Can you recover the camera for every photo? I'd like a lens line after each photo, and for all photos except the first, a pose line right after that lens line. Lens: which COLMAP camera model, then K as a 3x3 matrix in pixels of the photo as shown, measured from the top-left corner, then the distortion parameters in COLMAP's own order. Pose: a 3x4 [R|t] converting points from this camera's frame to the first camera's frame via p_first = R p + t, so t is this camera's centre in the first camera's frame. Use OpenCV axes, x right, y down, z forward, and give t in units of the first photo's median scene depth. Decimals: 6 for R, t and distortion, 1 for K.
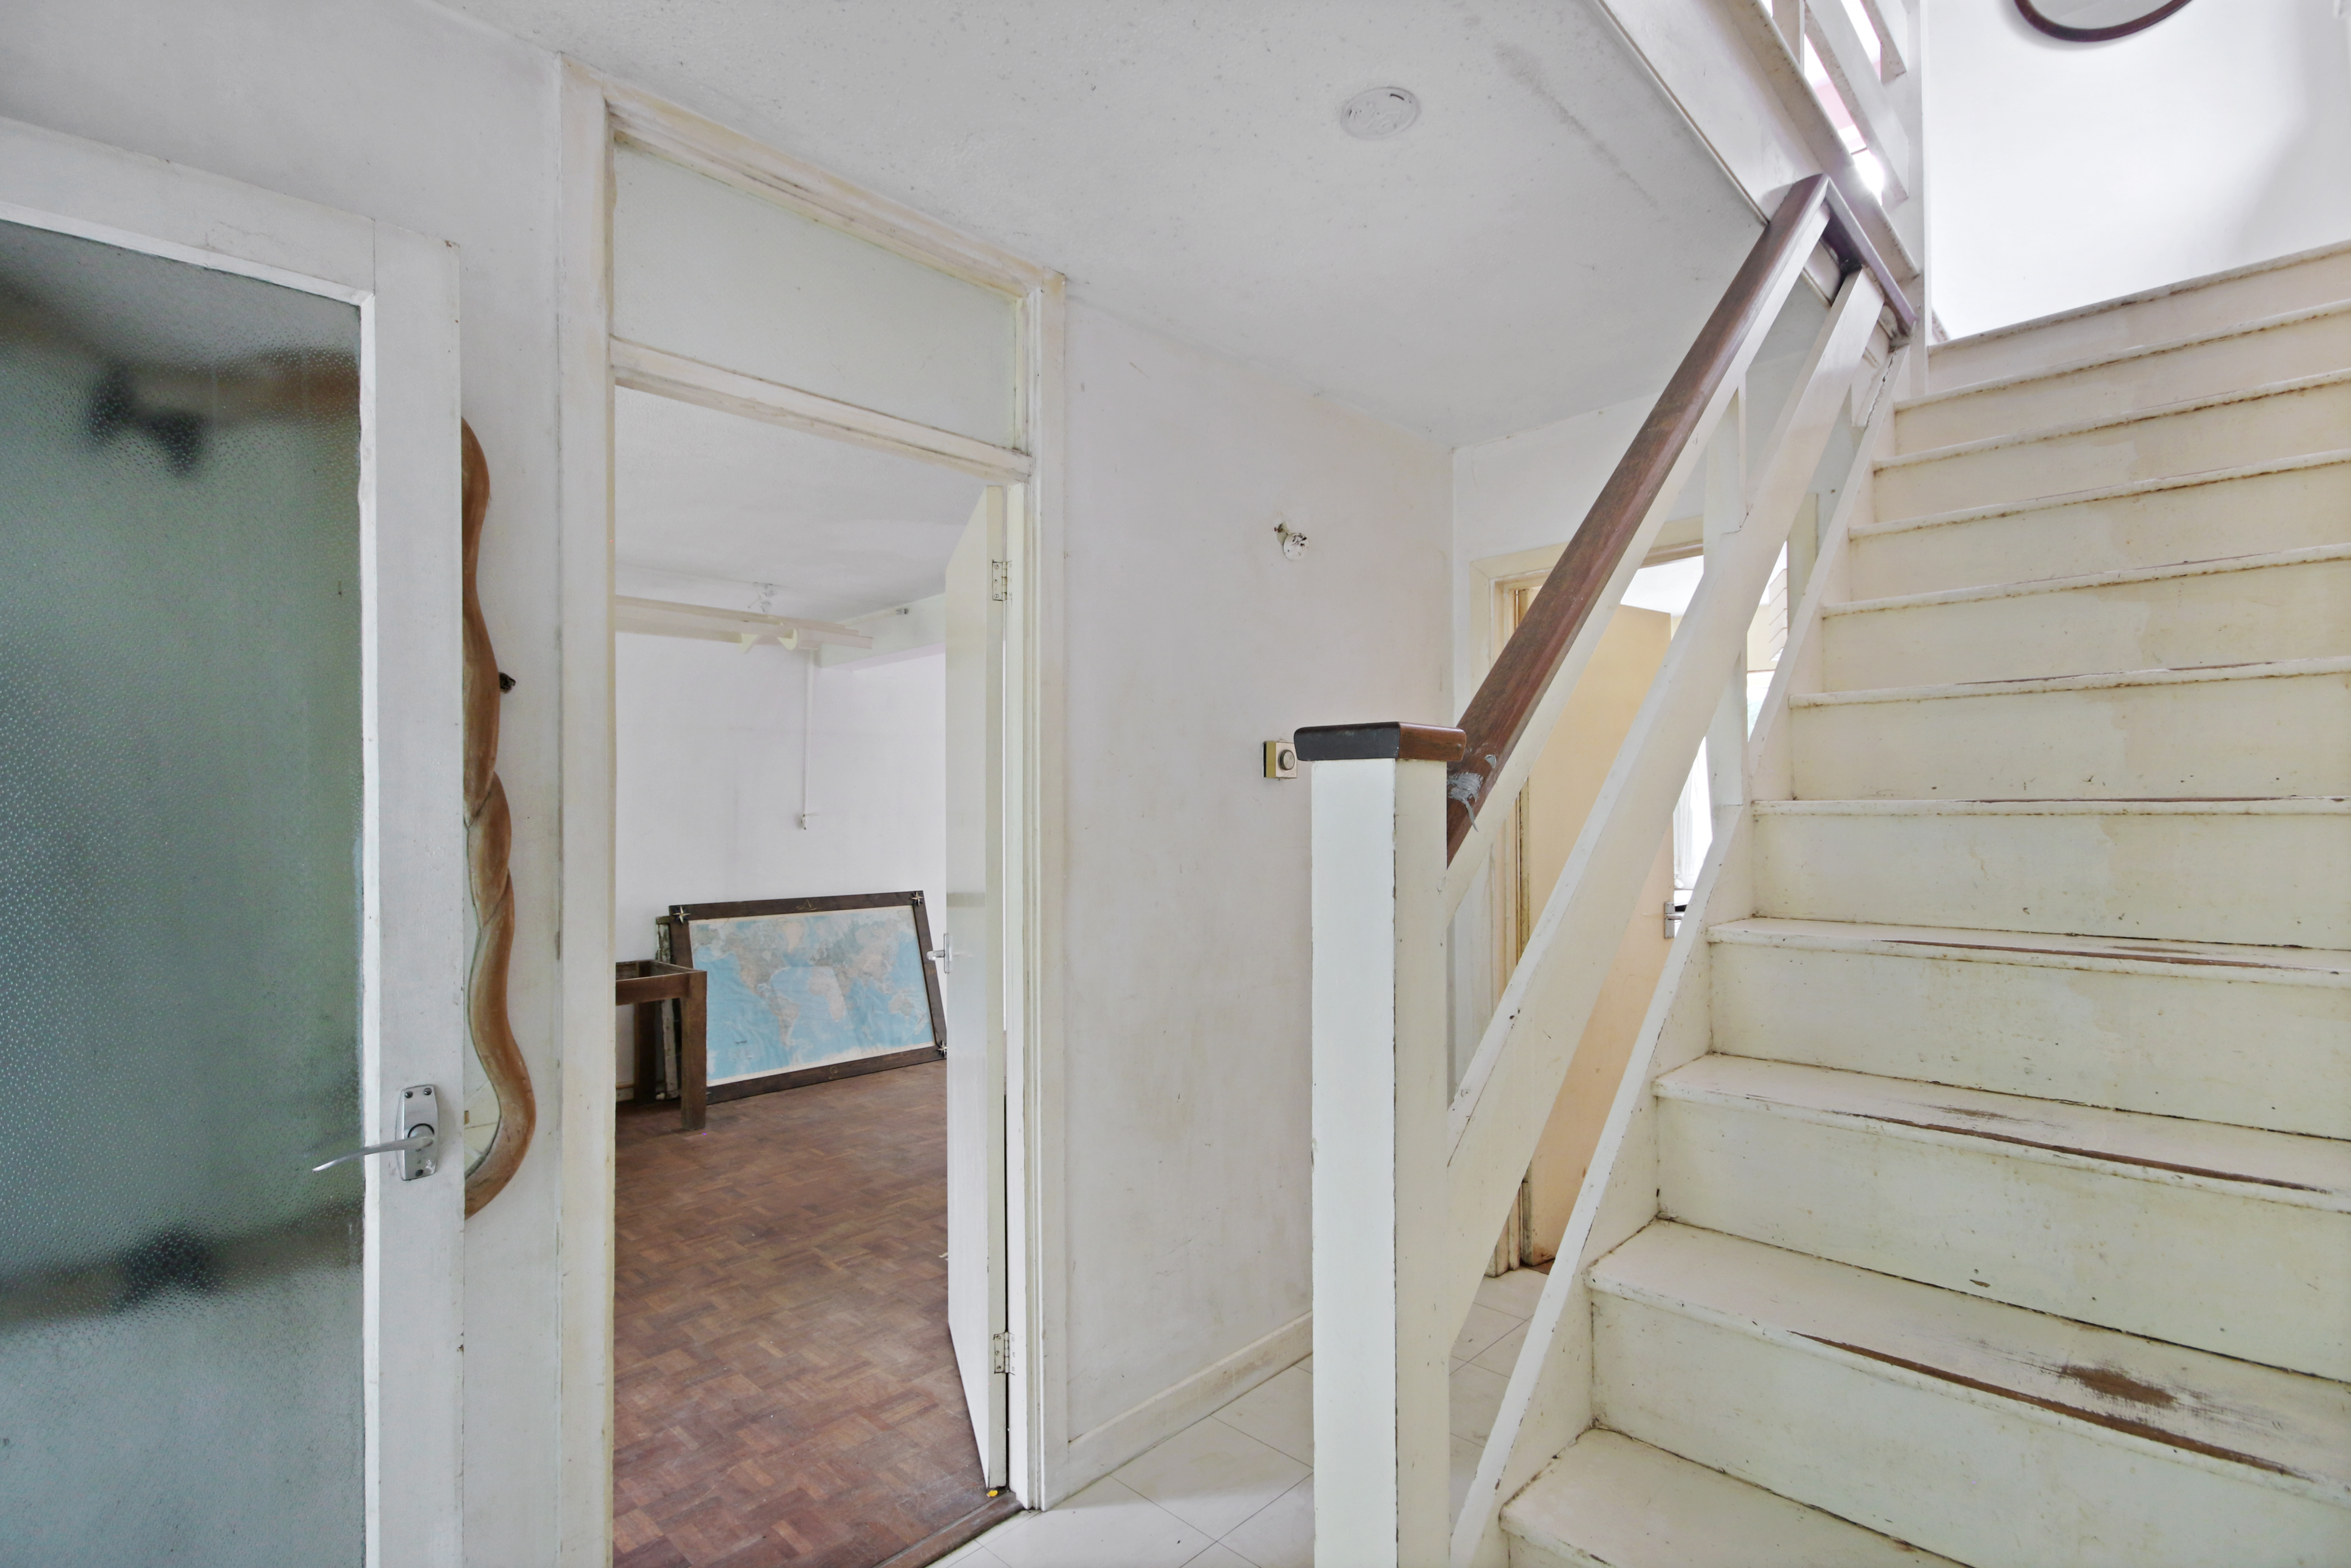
lens RADIAL K [[1105.1, 0, 1180.4], [0, 1105.1, 796.5], [0, 0, 1]] dist [-0.026373, -0.001492]
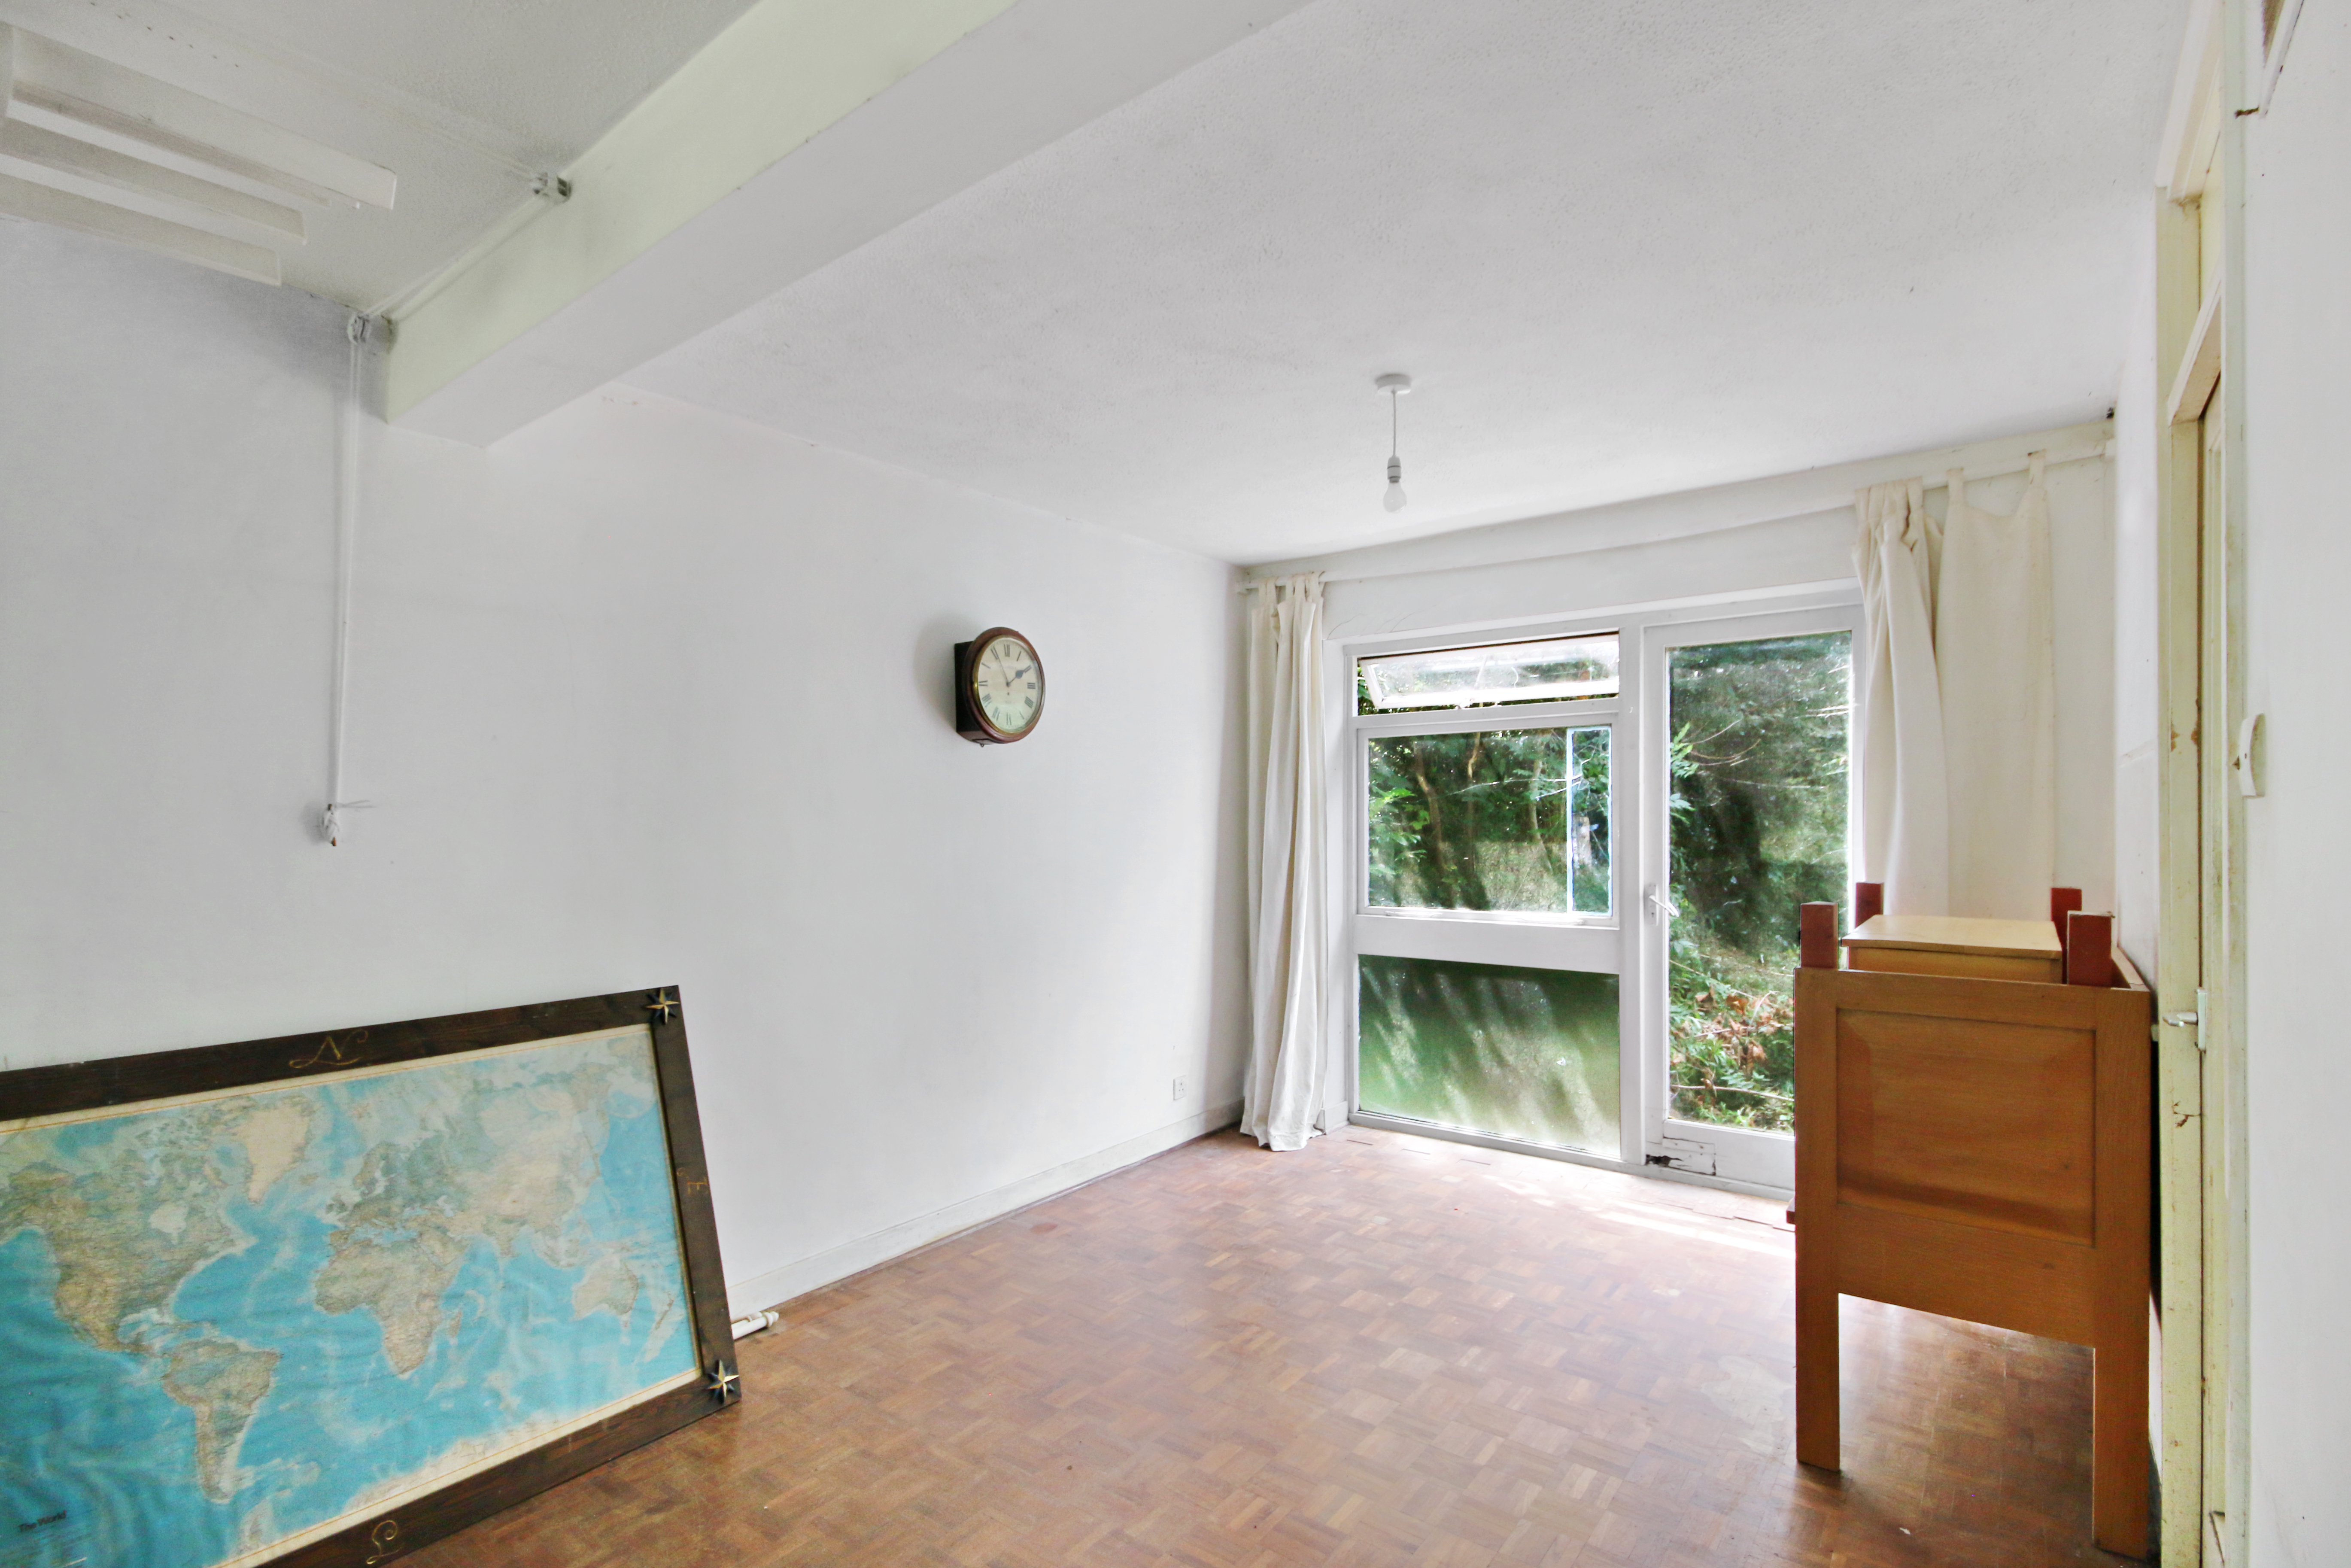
lens RADIAL K [[1105.2, 0, 1171.8], [0, 1105.2, 794.6], [0, 0, 1]] dist [-0.026373, -0.001492]
pose [[0.995181, -0.003172, 0.098000, -0.091839], [0.002671, 0.999983, 0.005252, 0.011257], [-0.098015, -0.004965, 0.995173, 0.598546]]
